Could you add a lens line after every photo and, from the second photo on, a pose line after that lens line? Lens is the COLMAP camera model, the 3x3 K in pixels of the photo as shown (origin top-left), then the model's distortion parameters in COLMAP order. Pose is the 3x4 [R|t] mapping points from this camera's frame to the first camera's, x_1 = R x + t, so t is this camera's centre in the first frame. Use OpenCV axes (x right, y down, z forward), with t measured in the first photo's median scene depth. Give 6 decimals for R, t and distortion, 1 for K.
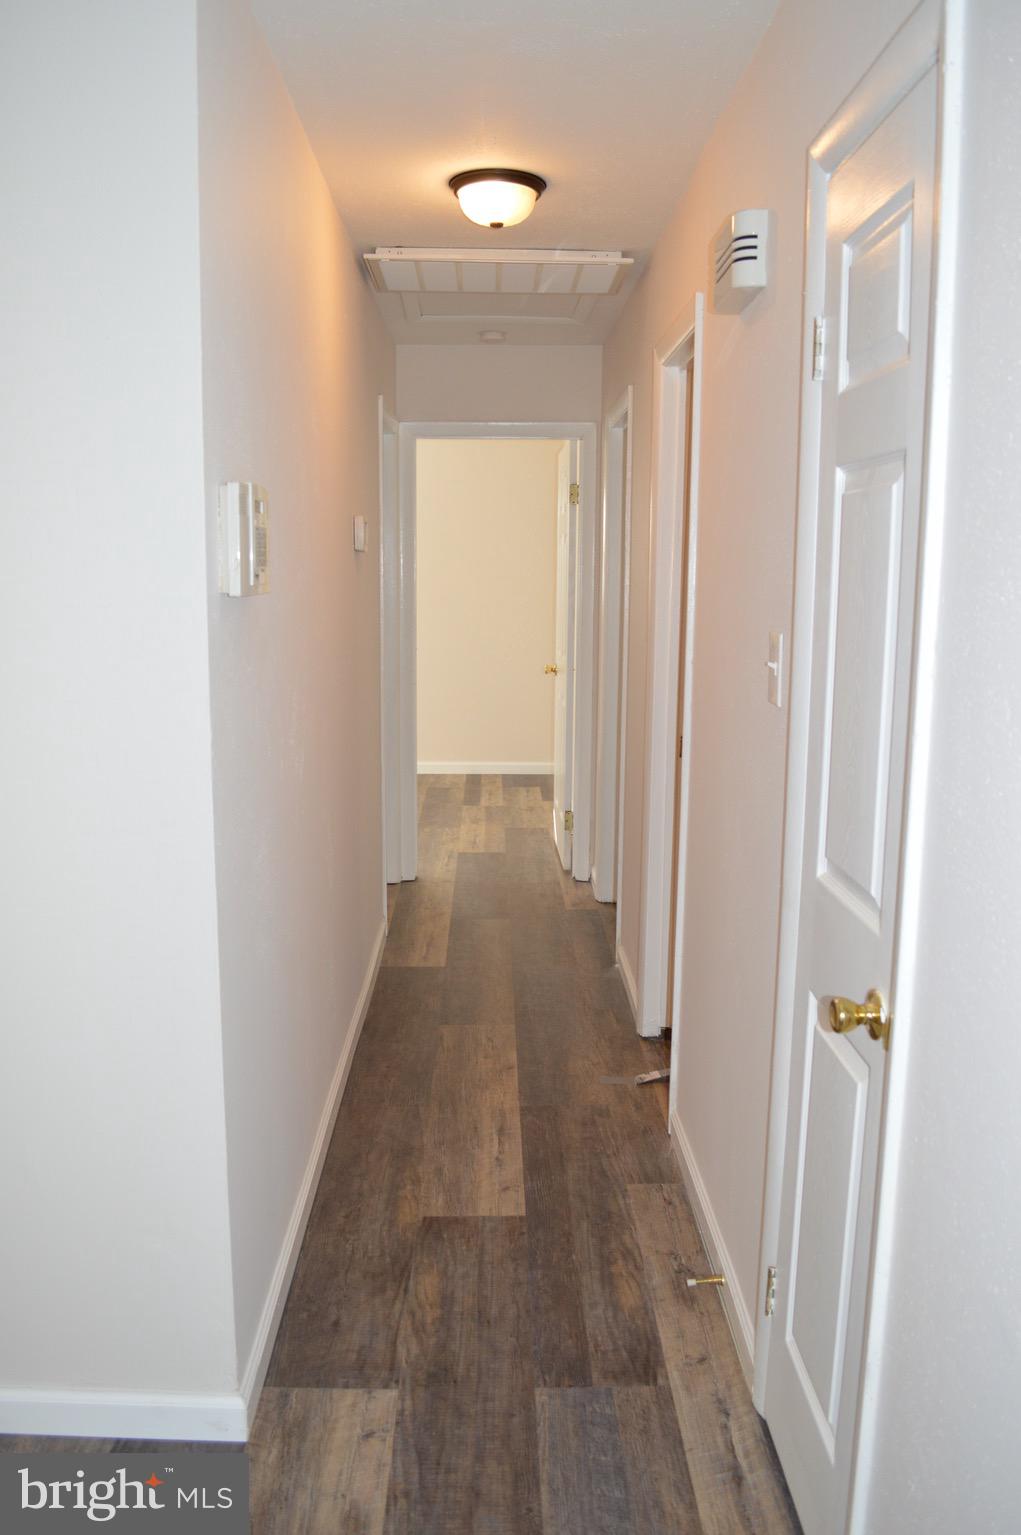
lens RADIAL K [[1222.4, 0, 507.3], [0, 1222.4, 777.0], [0, 0, 1]] dist [-0.078948, 0.004145]
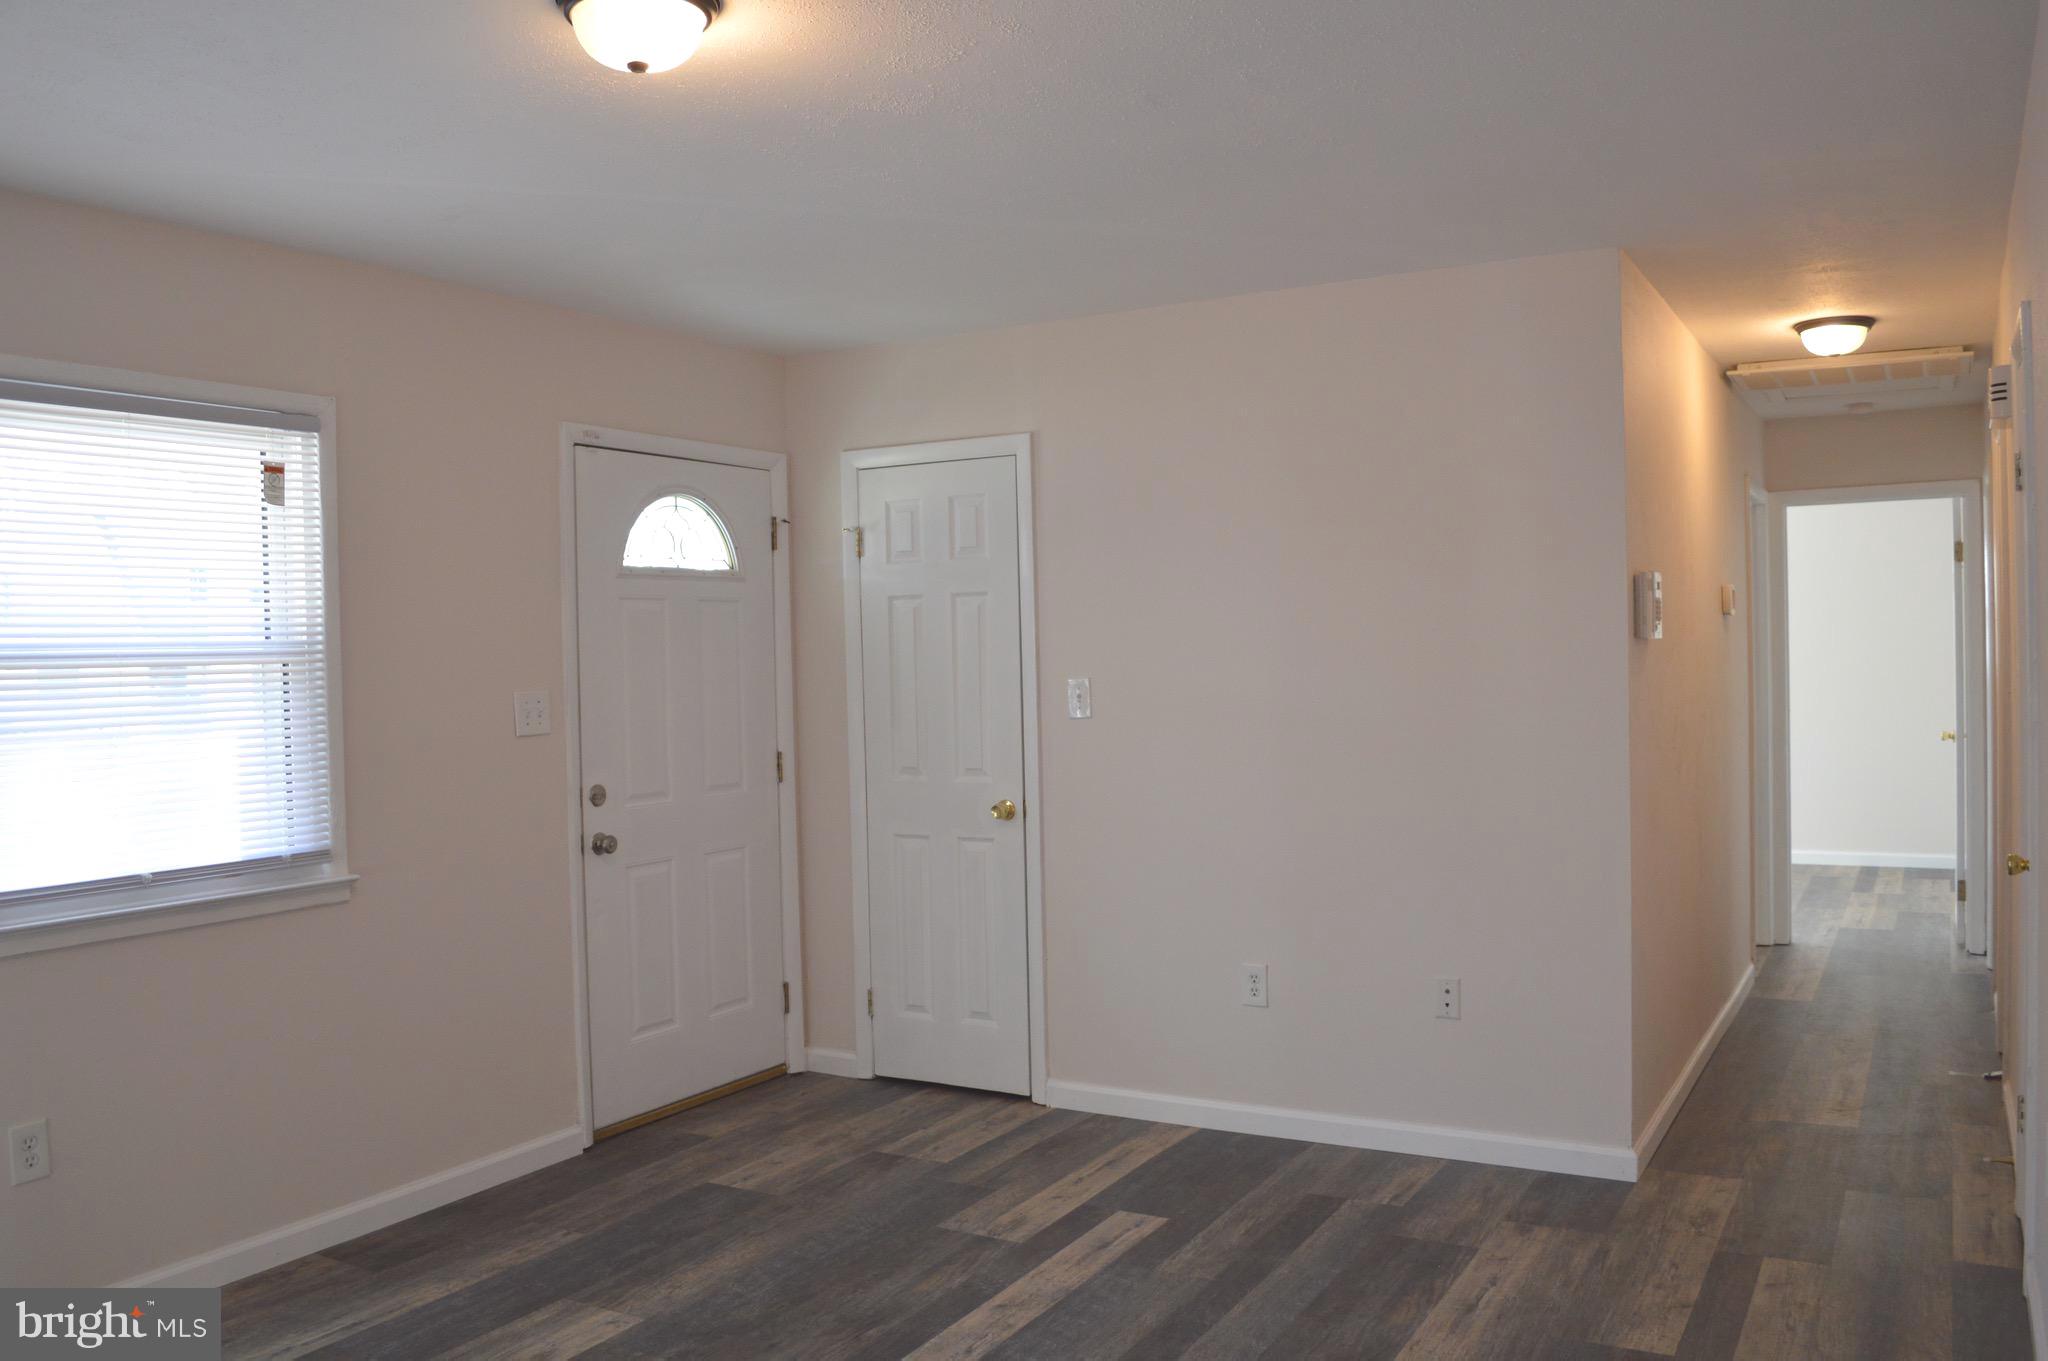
lens RADIAL K [[1630.9, 0, 1024.4], [0, 1630.9, 674.4], [0, 0, 1]] dist [-0.078948, 0.004145]
pose [[0.858038, -0.019588, -0.513212, 0.062489], [-0.061727, 0.988096, -0.140915, 0.090829], [0.509863, 0.152589, 0.846615, -0.446719]]
